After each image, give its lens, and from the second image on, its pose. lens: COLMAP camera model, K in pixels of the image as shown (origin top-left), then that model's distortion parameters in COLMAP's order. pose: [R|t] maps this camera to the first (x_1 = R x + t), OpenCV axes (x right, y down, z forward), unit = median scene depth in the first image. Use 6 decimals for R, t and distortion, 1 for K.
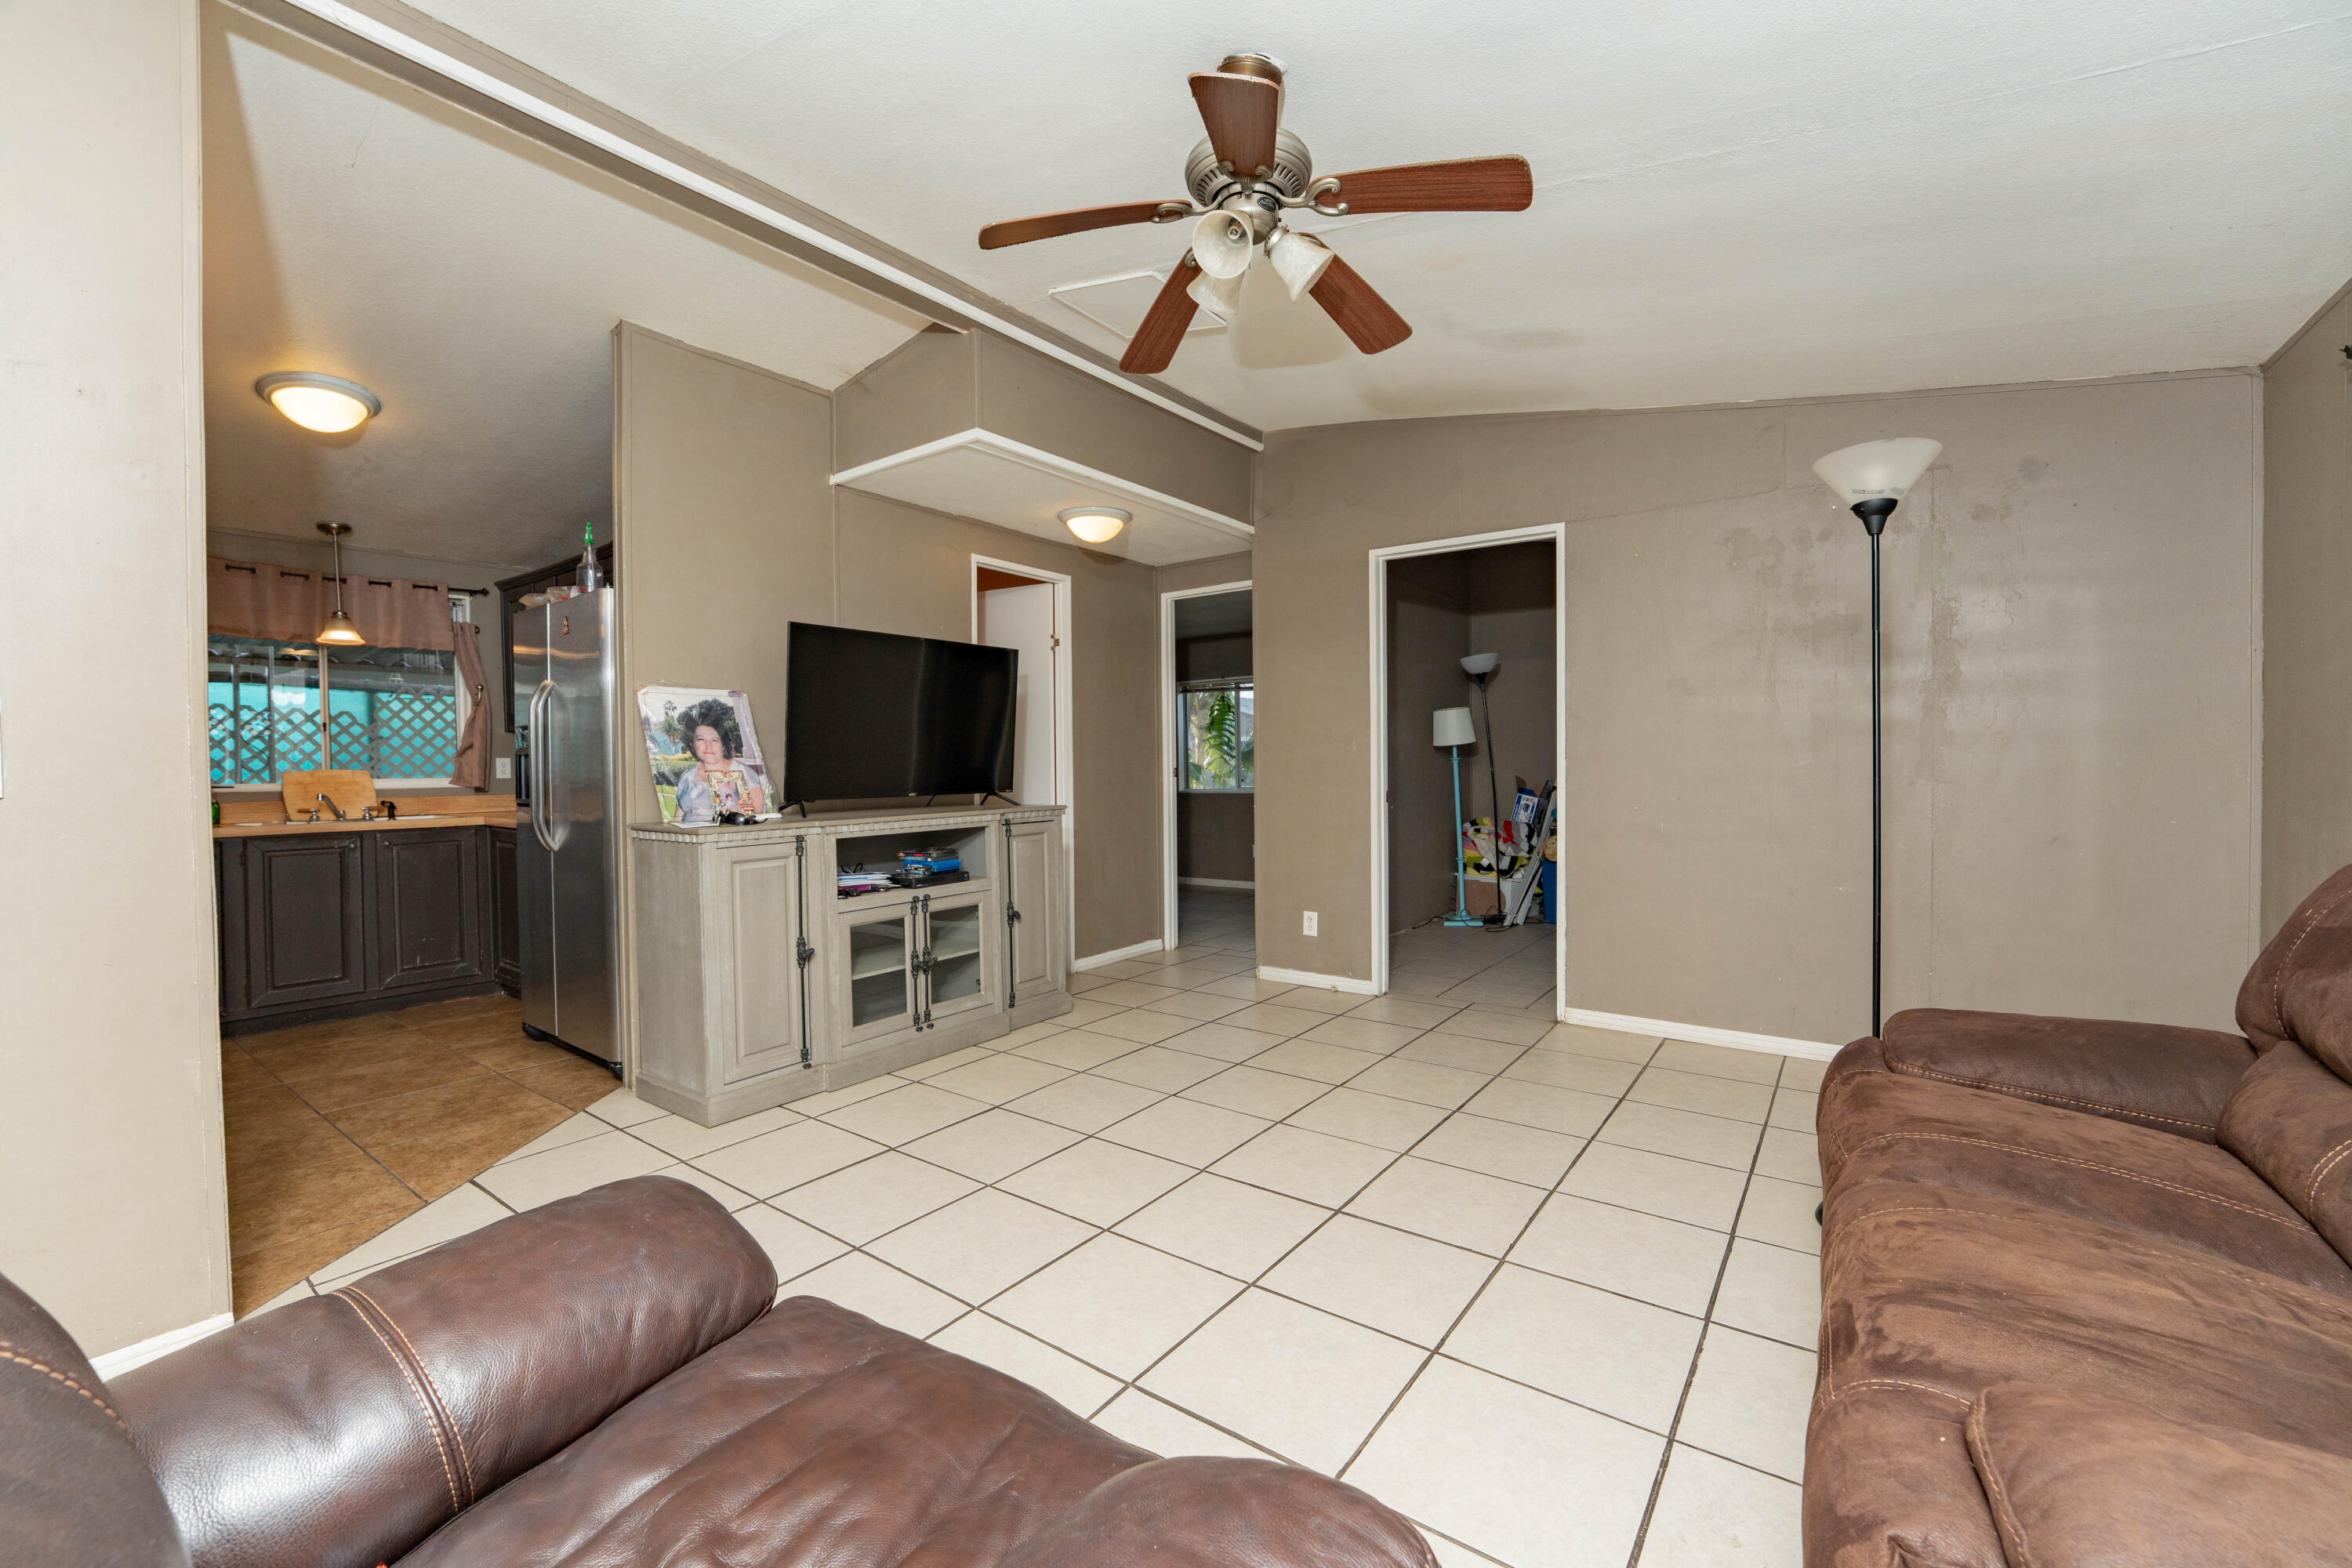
lens RADIAL K [[964.6, 0, 1162.9], [0, 964.6, 782.2], [0, 0, 1]] dist [-0.024706, -0.000336]
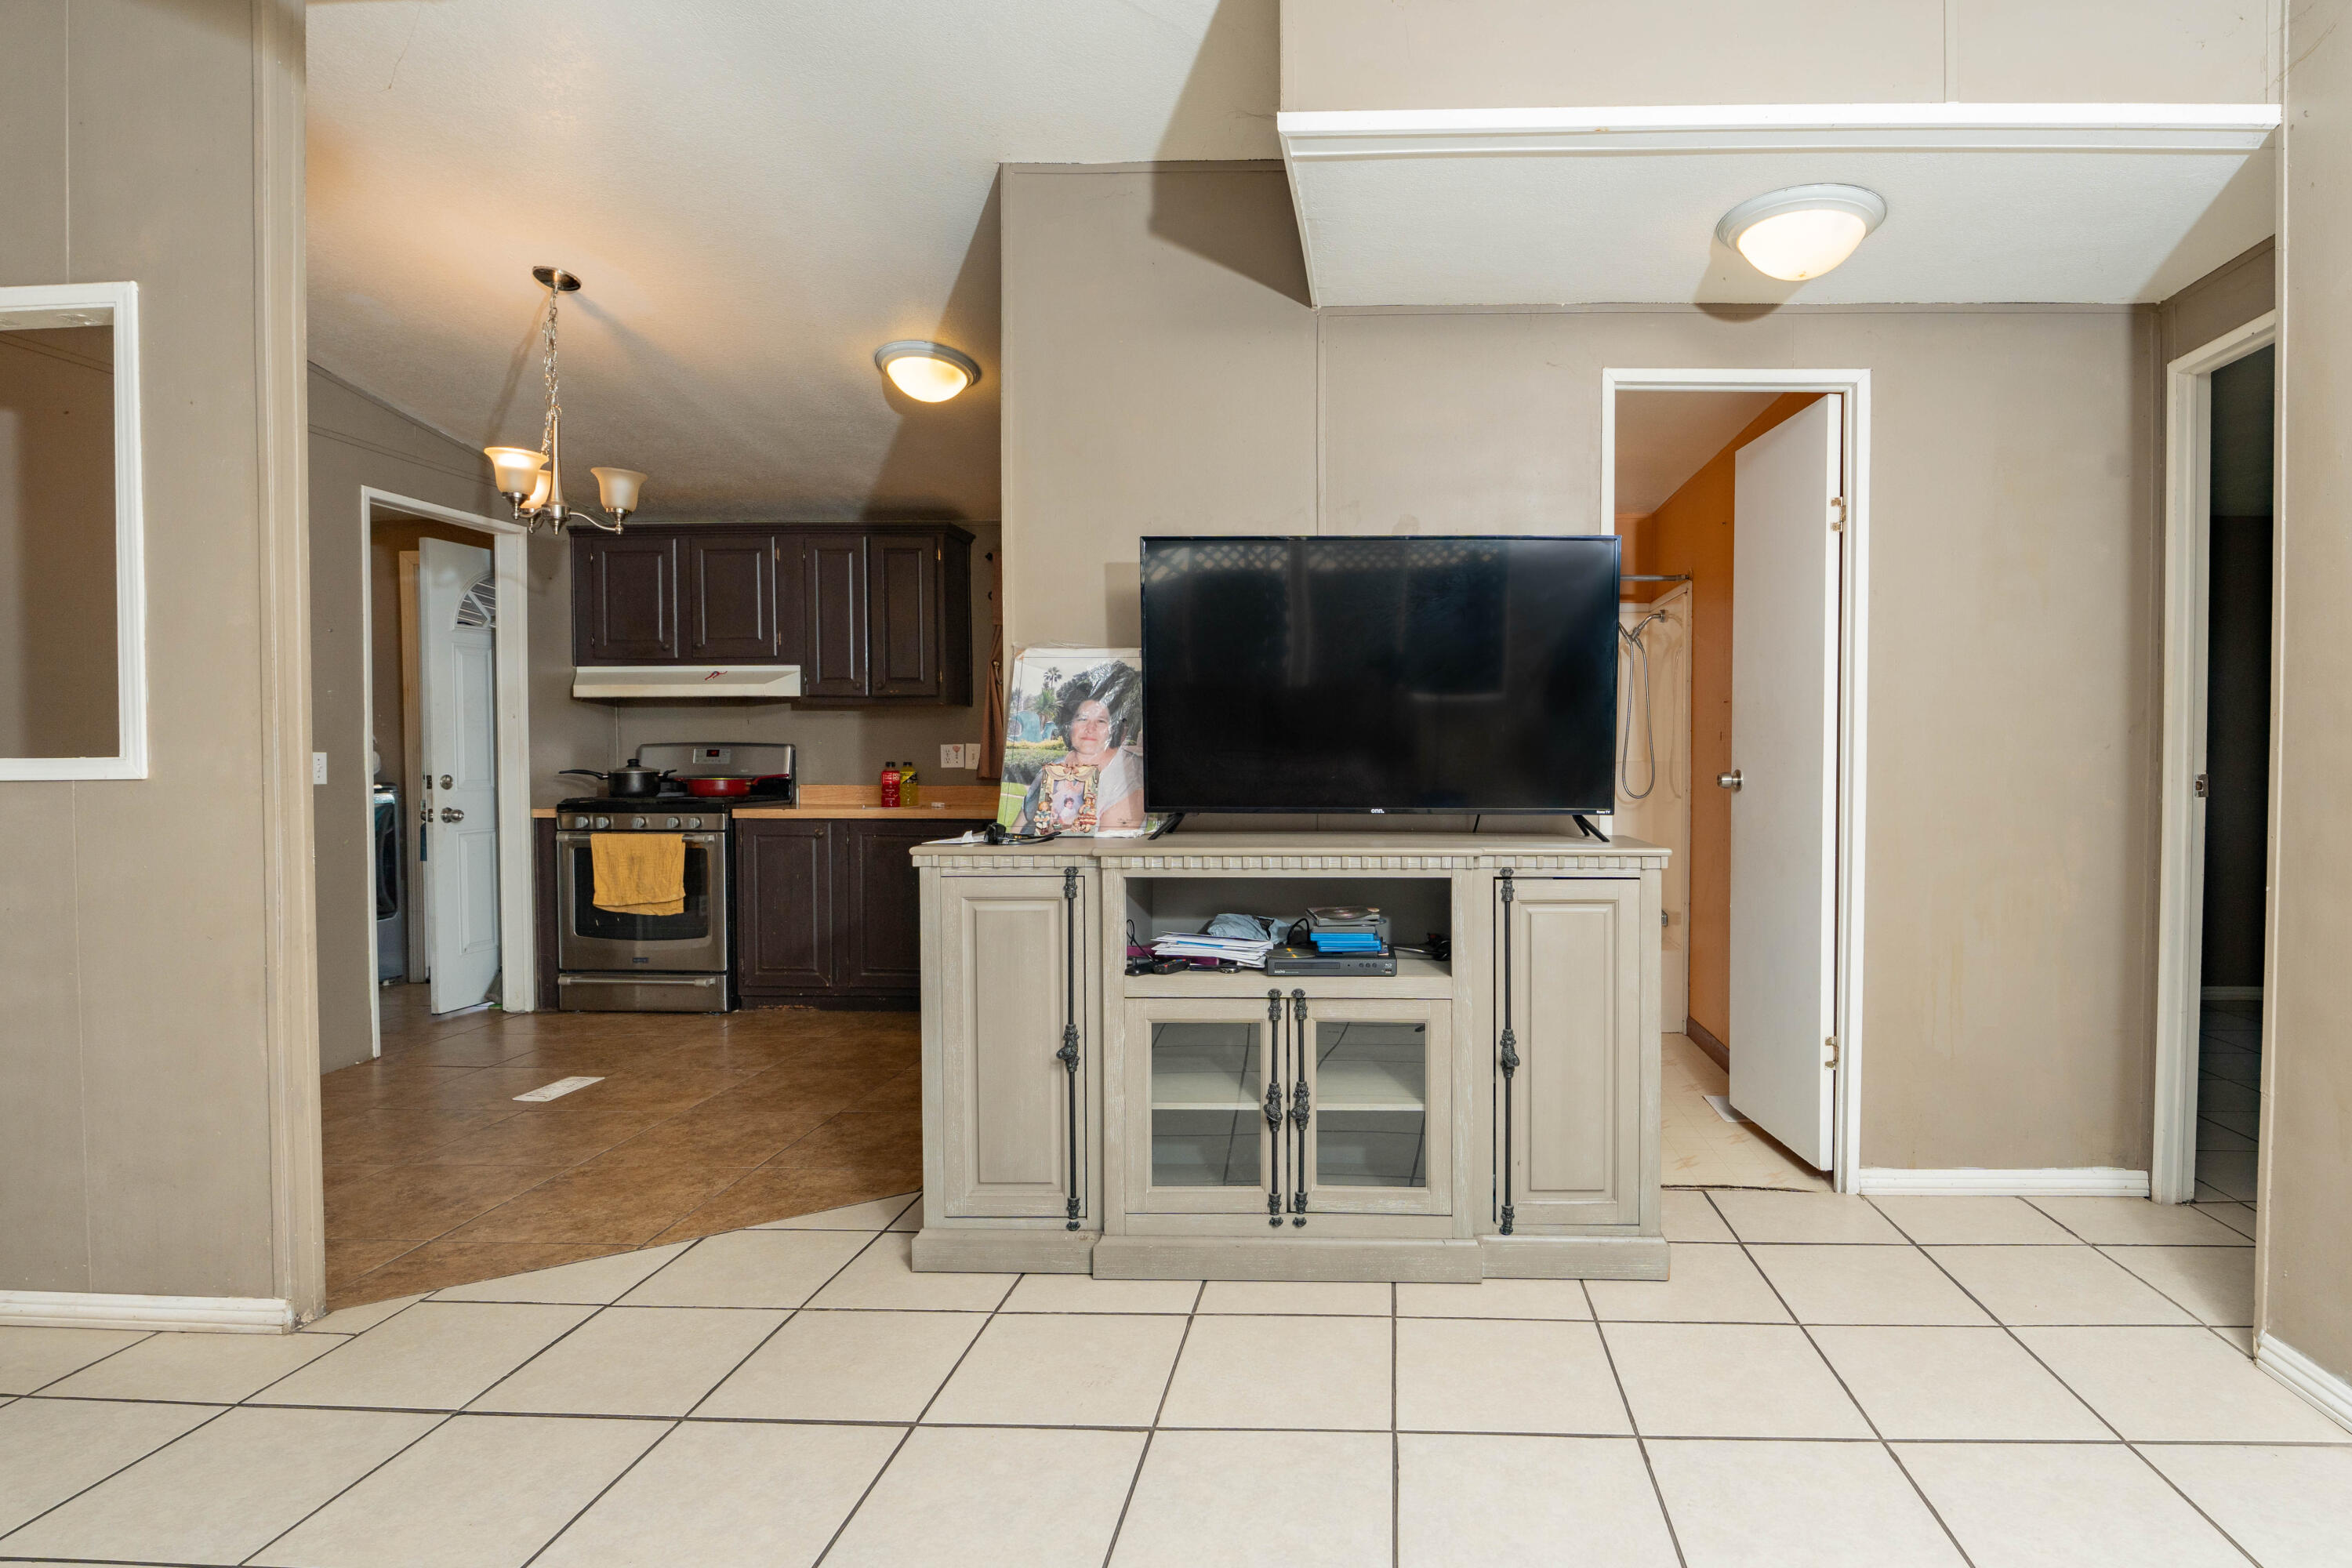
lens RADIAL K [[1223.7, 0, 1179.2], [0, 1223.7, 788.9], [0, 0, 1]] dist [-0.013066, -0.001202]
pose [[0.570923, 0.034390, -0.820283, 0.299525], [-0.025255, 0.999385, 0.024320, -0.016931], [0.820615, 0.006832, 0.571441, 0.532461]]
